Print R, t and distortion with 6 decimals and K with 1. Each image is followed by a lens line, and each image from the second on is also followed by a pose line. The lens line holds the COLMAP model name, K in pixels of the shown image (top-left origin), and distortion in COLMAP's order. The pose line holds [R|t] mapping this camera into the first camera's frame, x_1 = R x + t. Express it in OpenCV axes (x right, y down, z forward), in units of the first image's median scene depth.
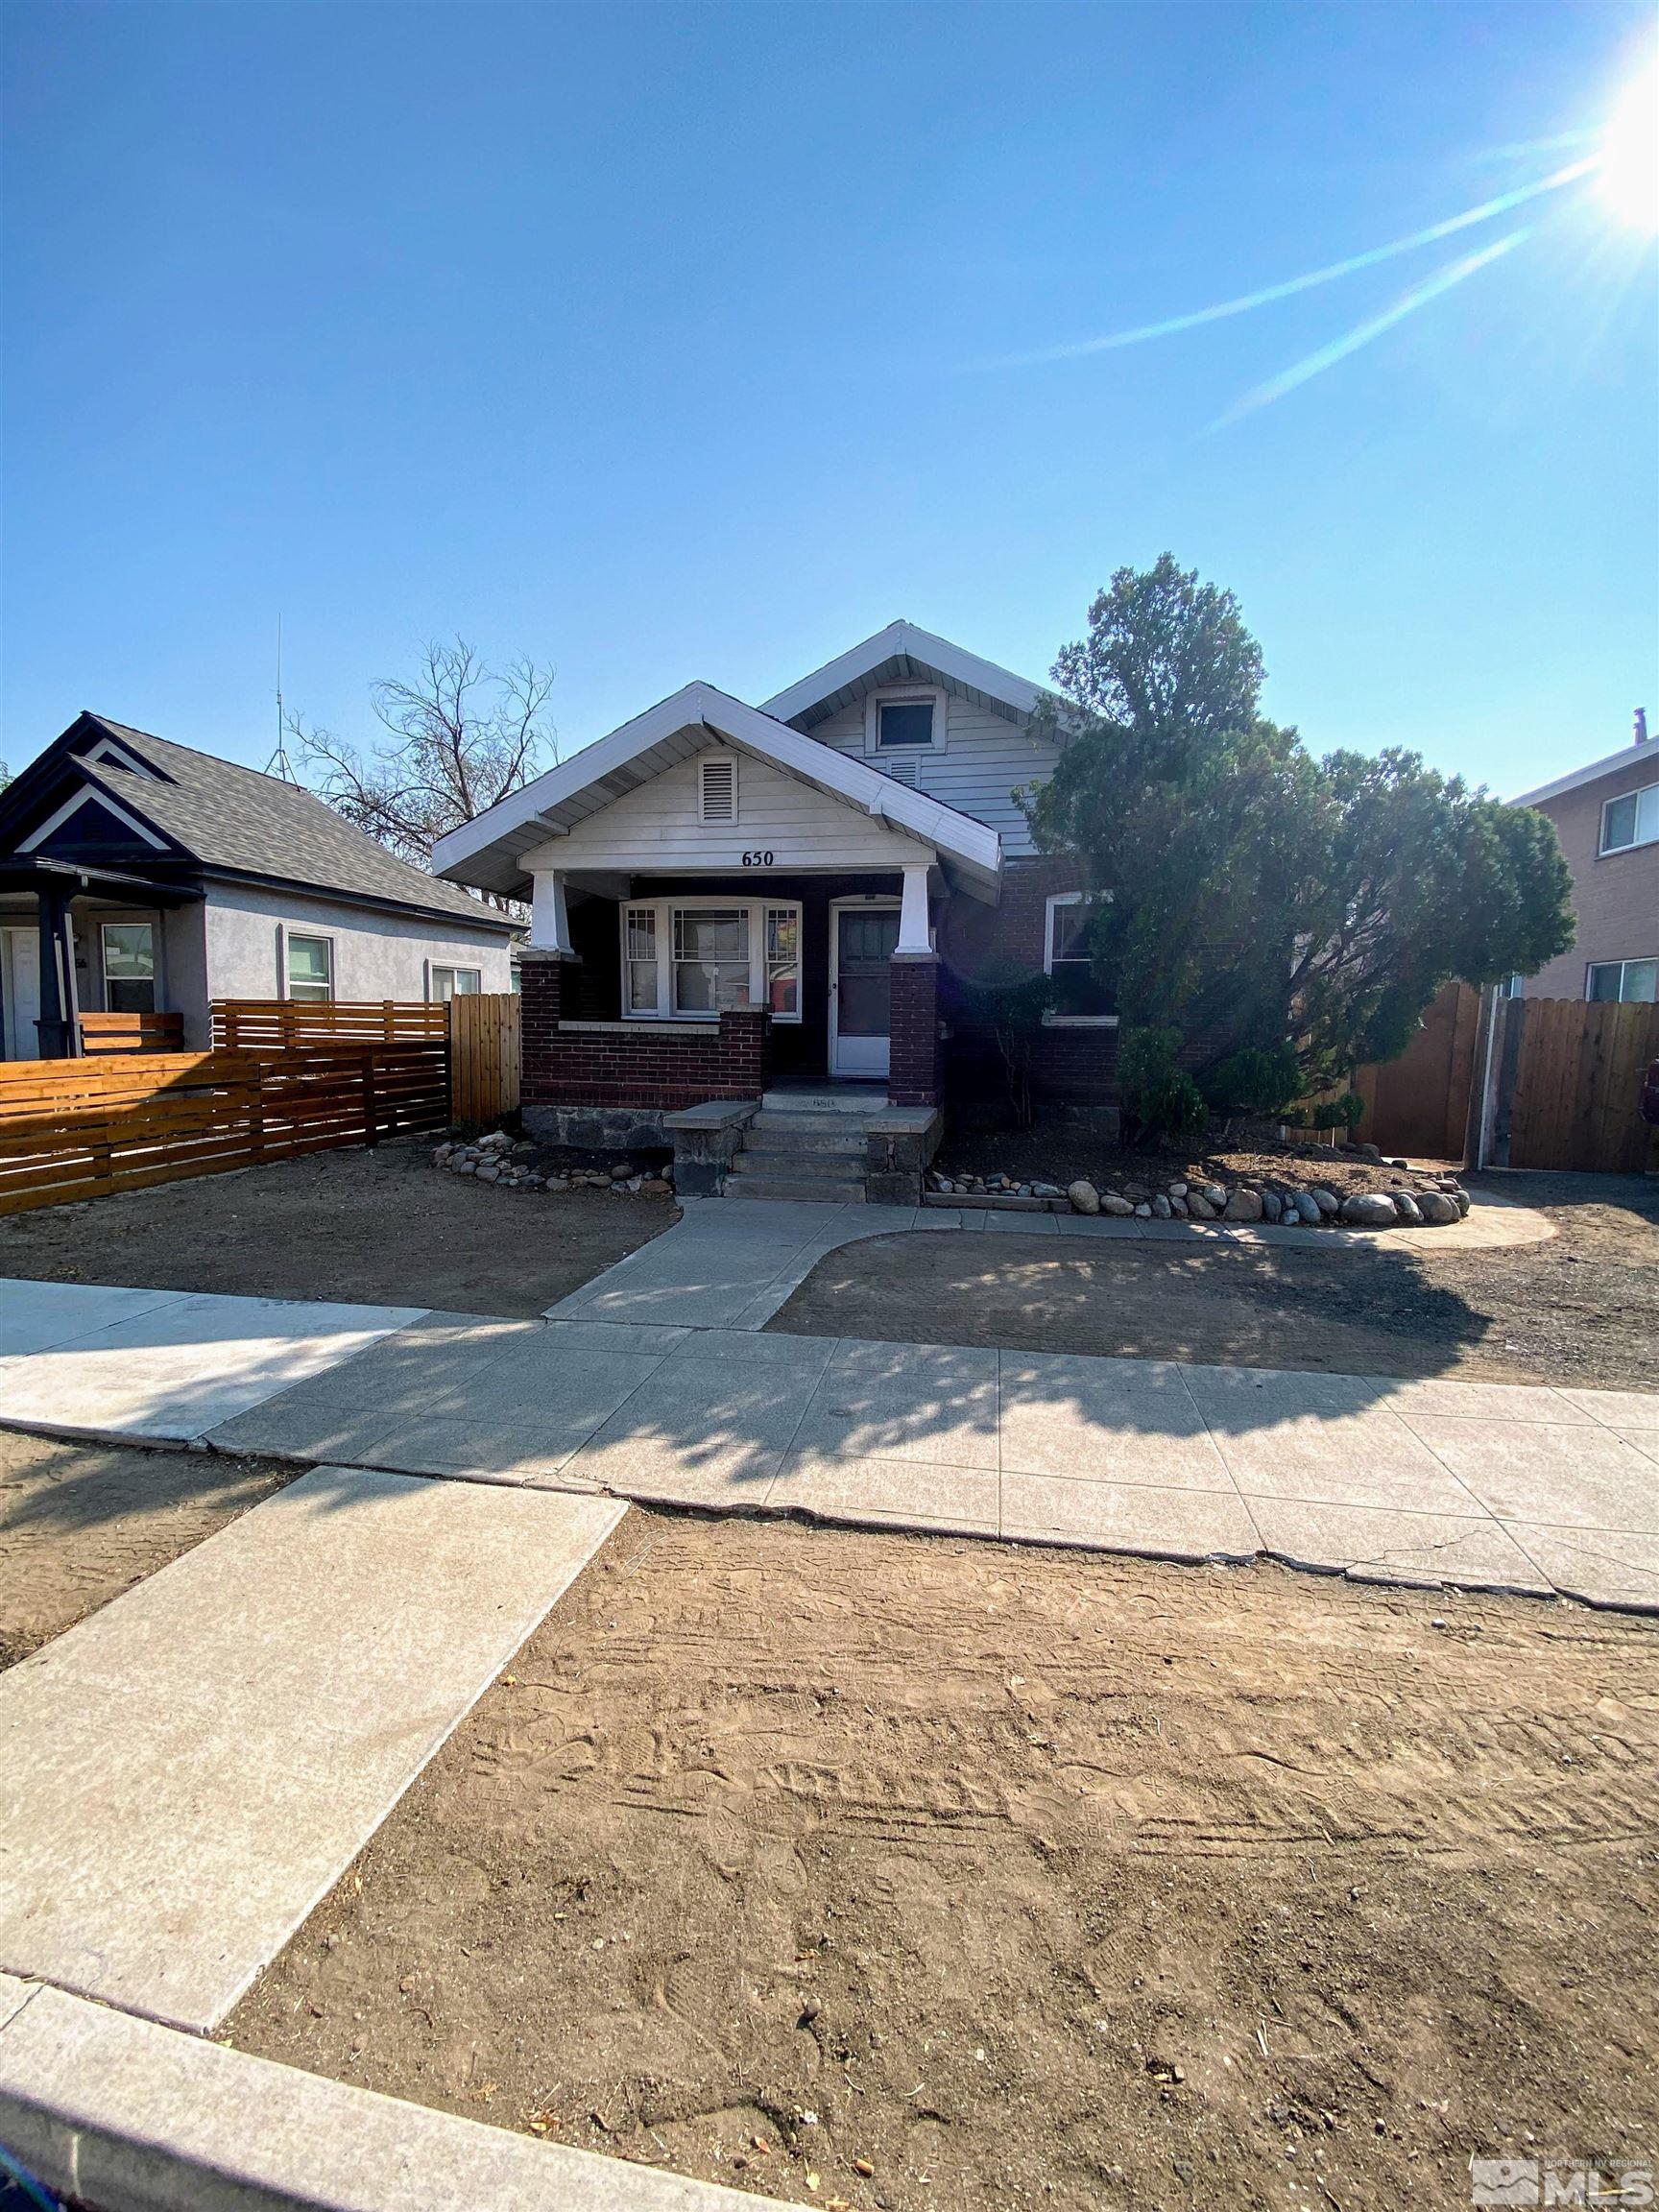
lens RADIAL K [[901.5, 0, 837.4], [0, 901.5, 1096.9], [0, 0, 1]] dist [-0.001790, -0.009117]
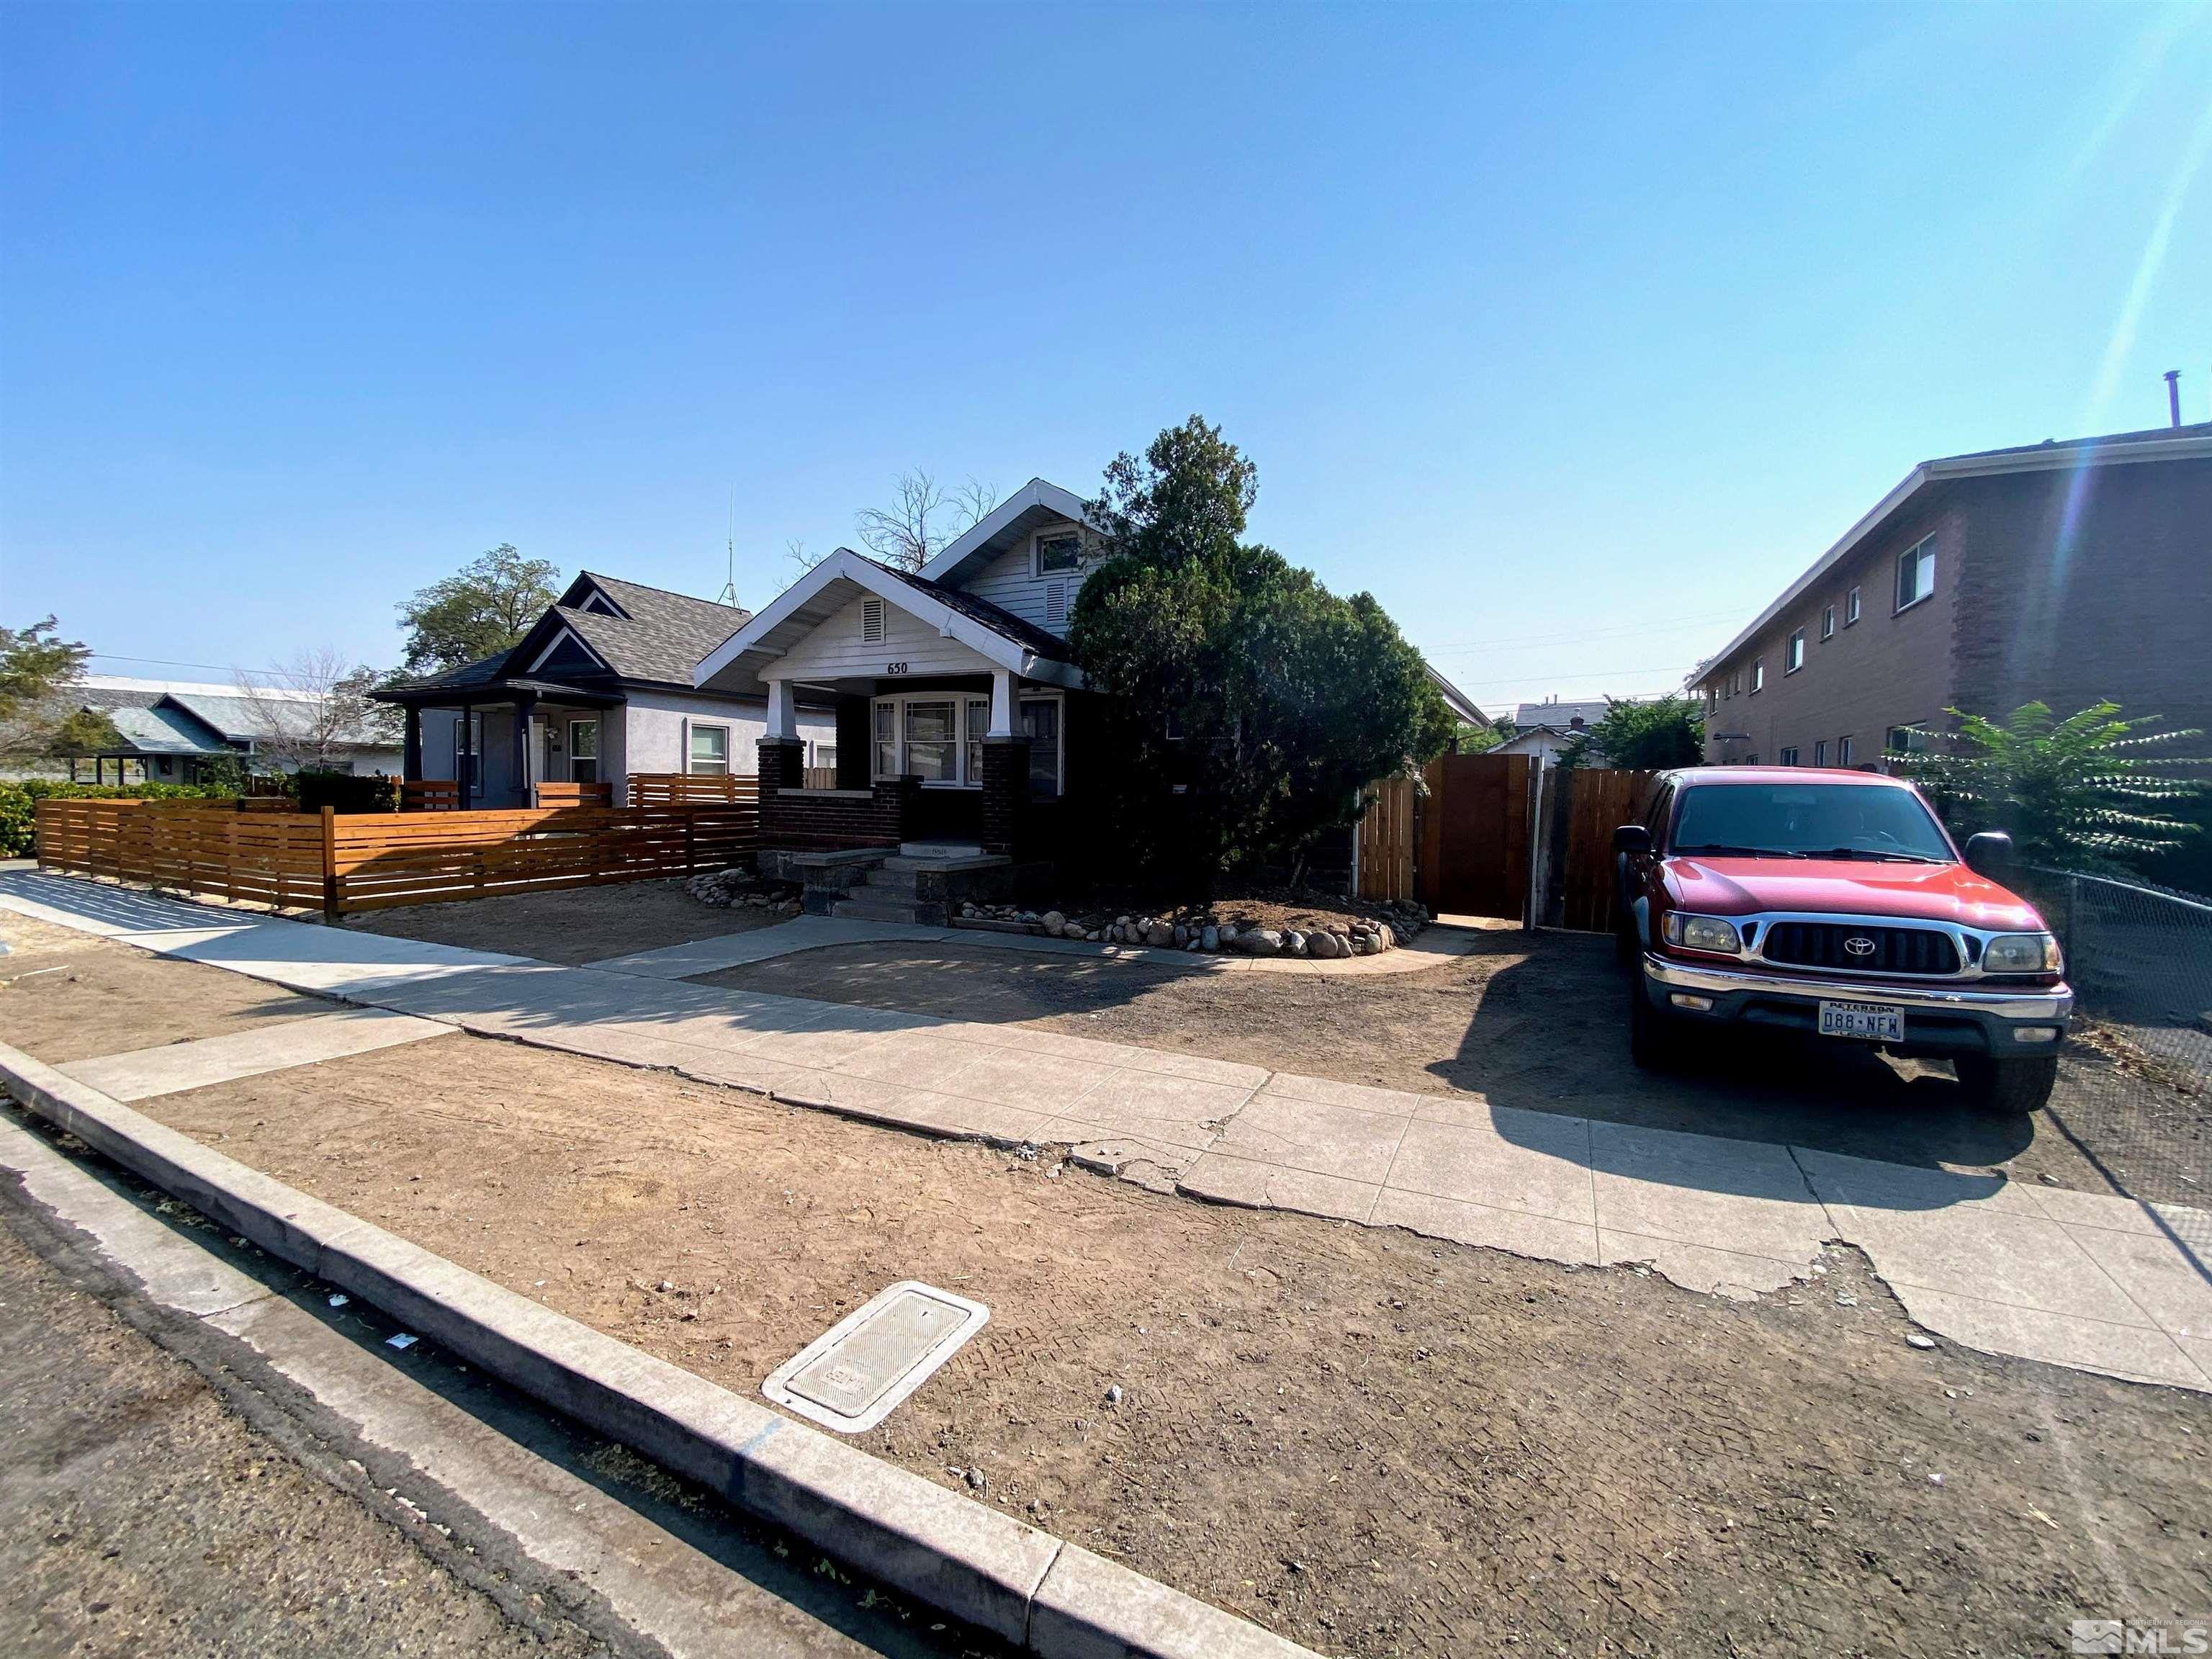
lens RADIAL K [[901.5, 0, 1121.7], [0, 901.5, 820.4], [0, 0, 1]] dist [-0.001790, -0.009117]
pose [[0.962218, 0.009827, -0.272103, 0.843656], [-0.023076, 0.998696, -0.045535, 0.022030], [0.271301, 0.050093, 0.961190, -0.267550]]
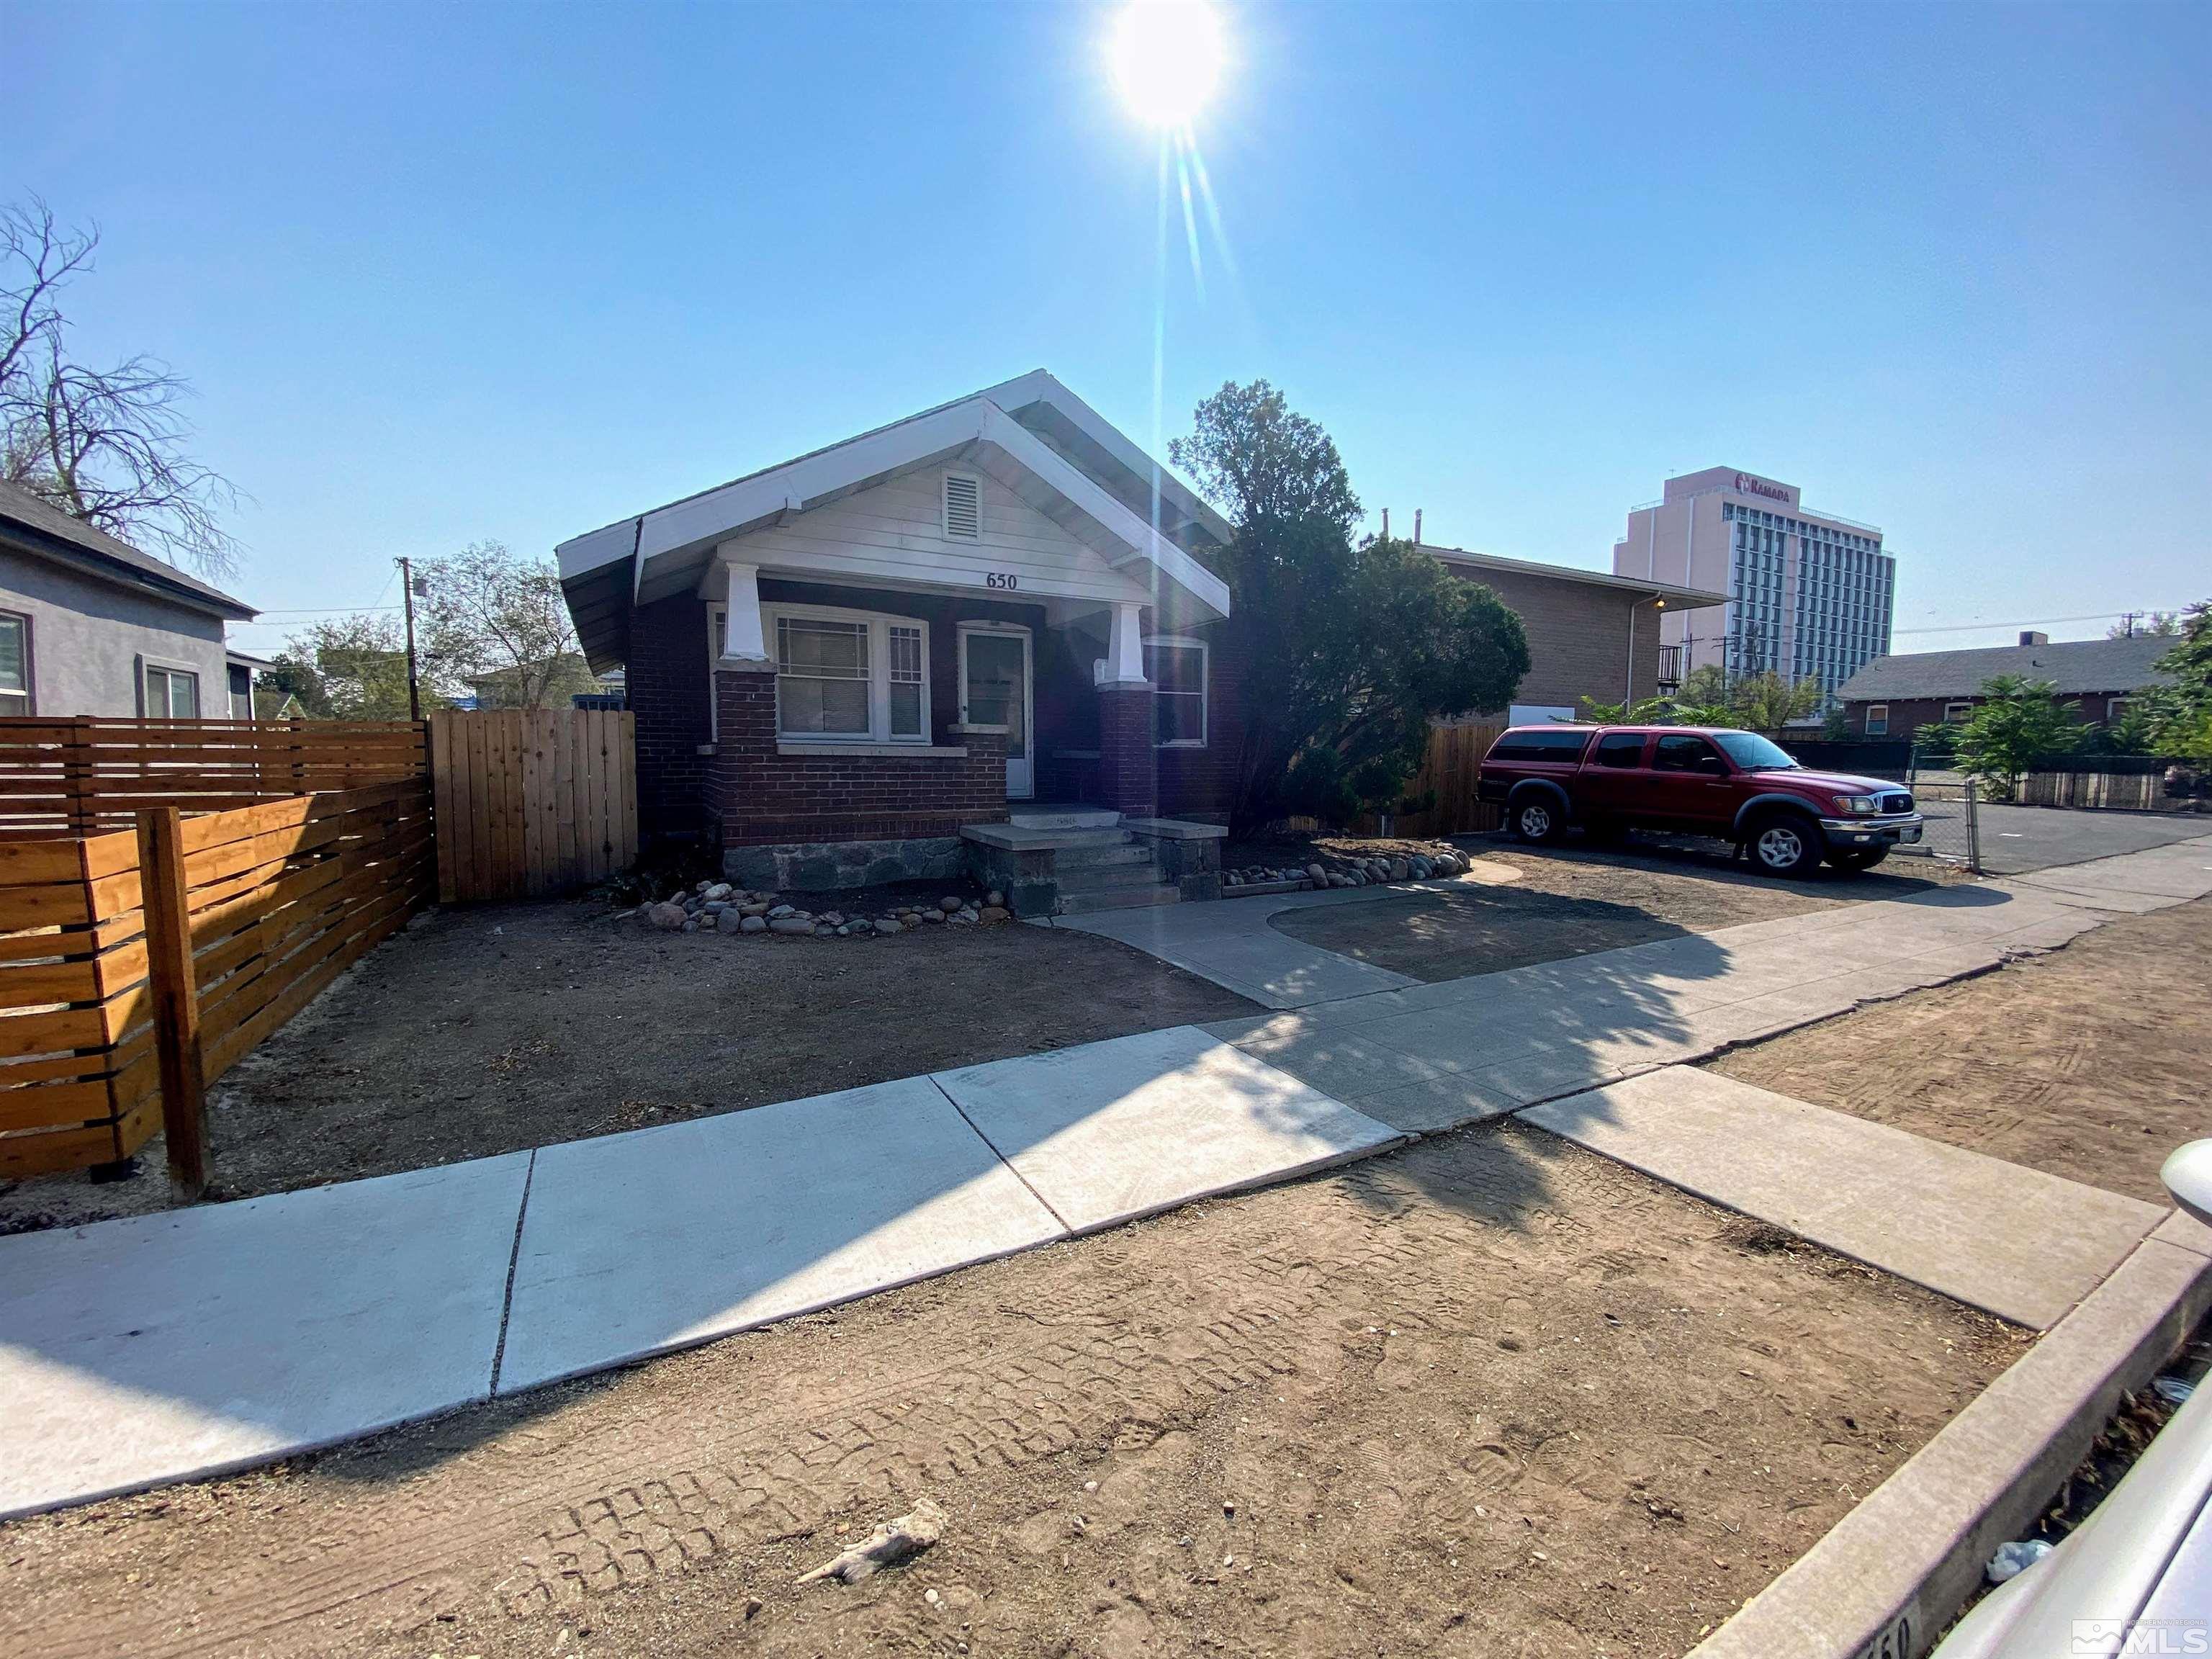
lens RADIAL K [[901.5, 0, 1112.0], [0, 901.5, 810.1], [0, 0, 1]] dist [-0.001790, -0.009117]
pose [[0.773184, -0.052244, 0.632026, -0.895963], [0.061478, 0.998082, 0.007294, -0.013181], [-0.631195, 0.033216, 0.774913, 0.215130]]
